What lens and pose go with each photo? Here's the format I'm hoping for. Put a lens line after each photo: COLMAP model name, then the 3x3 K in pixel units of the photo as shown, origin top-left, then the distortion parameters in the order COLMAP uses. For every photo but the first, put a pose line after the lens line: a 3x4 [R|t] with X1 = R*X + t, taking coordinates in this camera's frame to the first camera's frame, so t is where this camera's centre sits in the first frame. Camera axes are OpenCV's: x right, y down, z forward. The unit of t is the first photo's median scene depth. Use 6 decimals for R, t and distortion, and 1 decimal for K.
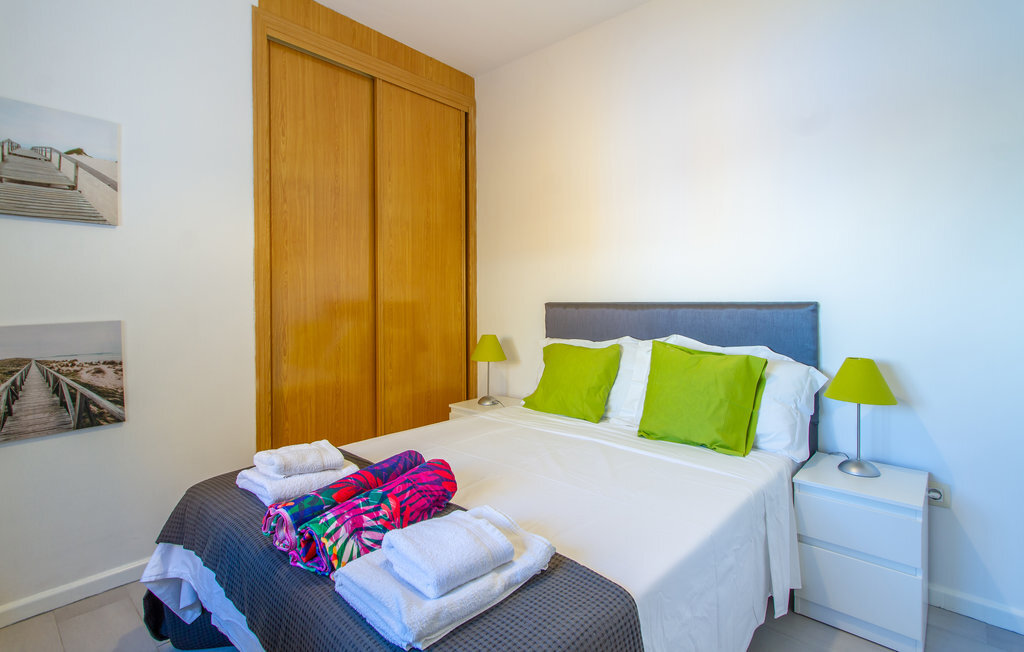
lens RADIAL K [[484.2, 0, 513.2], [0, 484.2, 302.2], [0, 0, 1]] dist [0.001057, 0.000121]
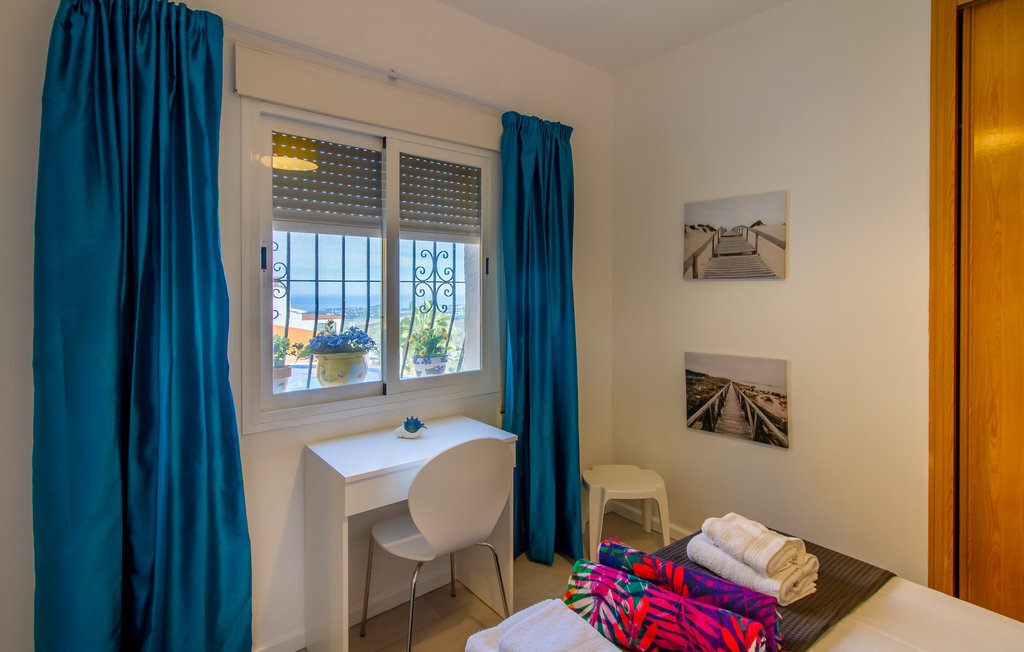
lens RADIAL K [[495.3, 0, 516.2], [0, 495.3, 293.7], [0, 0, 1]] dist [0.001024, 0.000193]
pose [[-0.163336, 0.012892, -0.986486, 0.488596], [-0.010089, 0.999840, 0.014737, -0.140259], [0.986519, 0.012360, -0.163180, 0.592272]]
